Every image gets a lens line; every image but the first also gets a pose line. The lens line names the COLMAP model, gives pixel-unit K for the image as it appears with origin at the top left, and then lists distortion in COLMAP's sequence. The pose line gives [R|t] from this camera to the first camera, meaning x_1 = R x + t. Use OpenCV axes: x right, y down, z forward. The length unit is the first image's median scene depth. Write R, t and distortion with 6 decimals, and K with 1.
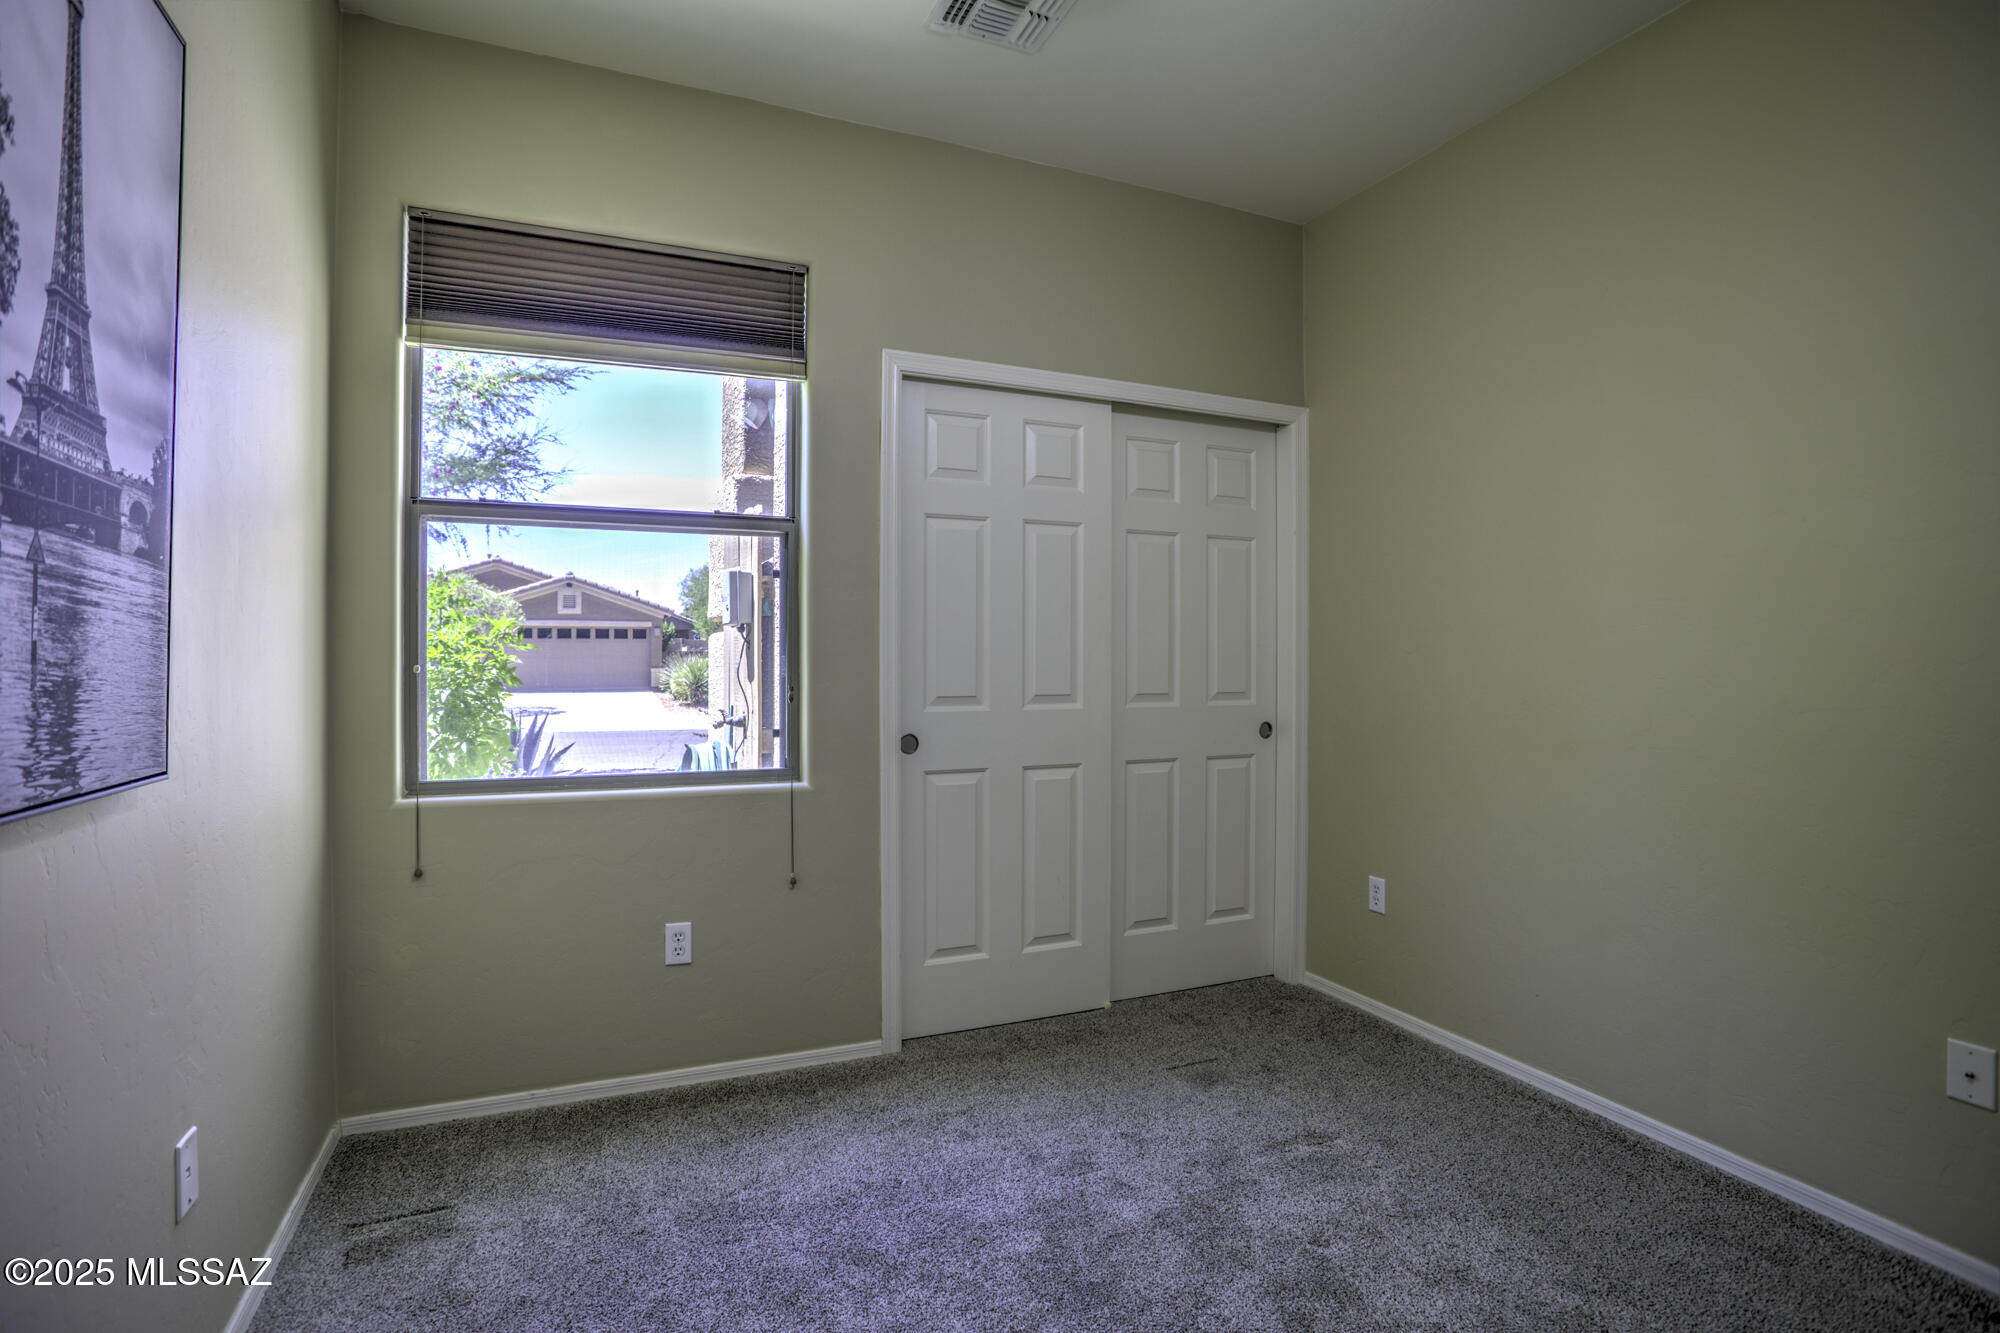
lens RADIAL K [[976.4, 0, 1007.5], [0, 976.4, 660.3], [0, 0, 1]] dist [-0.063631, 0.025498]
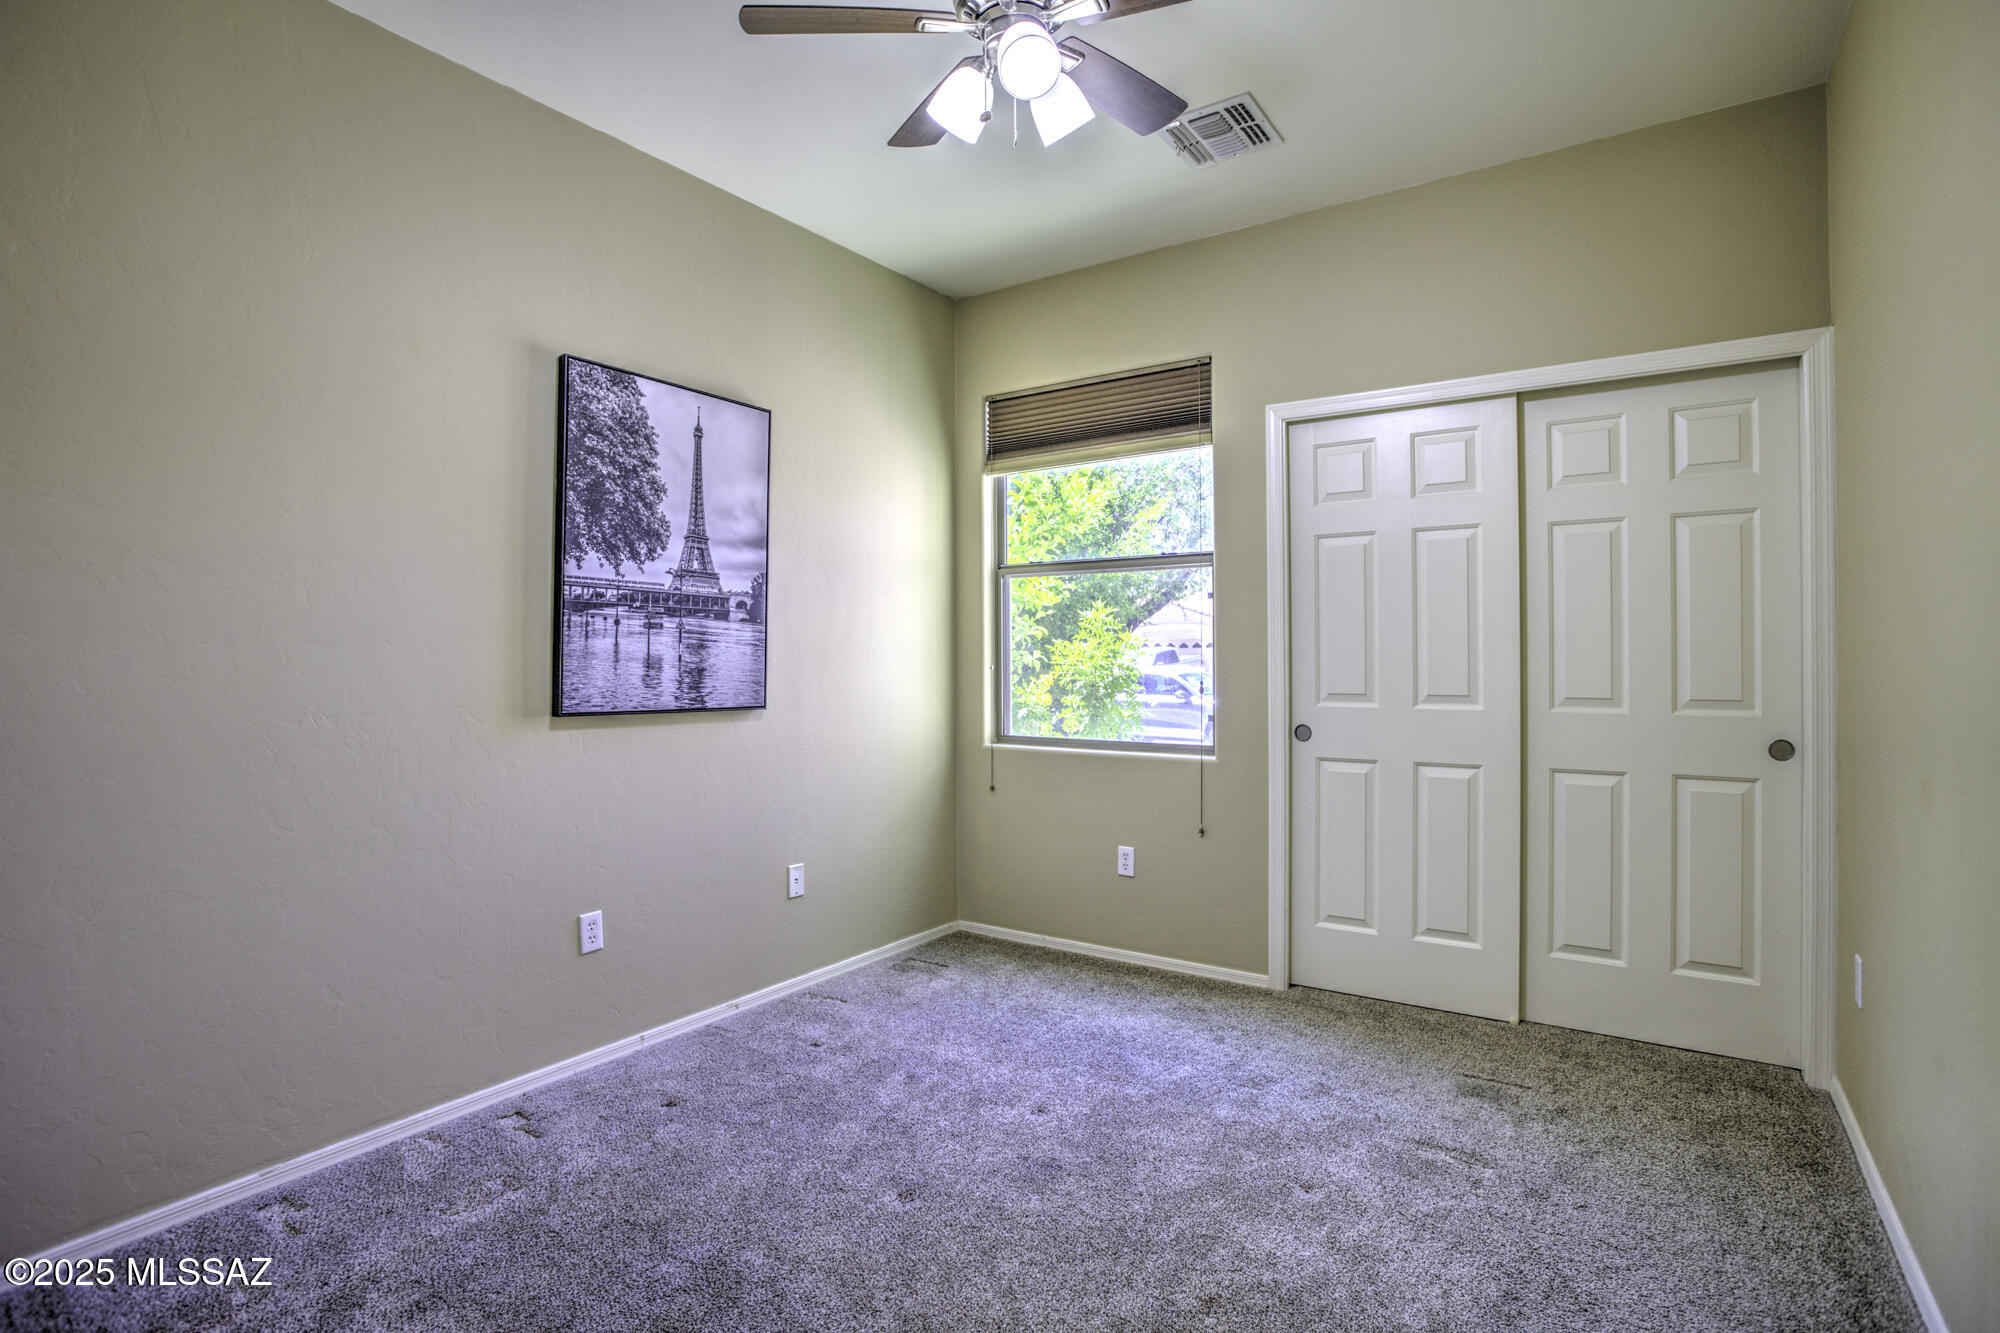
lens RADIAL K [[976.4, 0, 994.7], [0, 976.4, 655.4], [0, 0, 1]] dist [-0.063631, 0.025498]
pose [[0.527133, -0.007254, -0.849752, 0.797680], [-0.000218, 0.999962, -0.008672, 0.003155], [0.849783, 0.004757, 0.527112, 0.079442]]
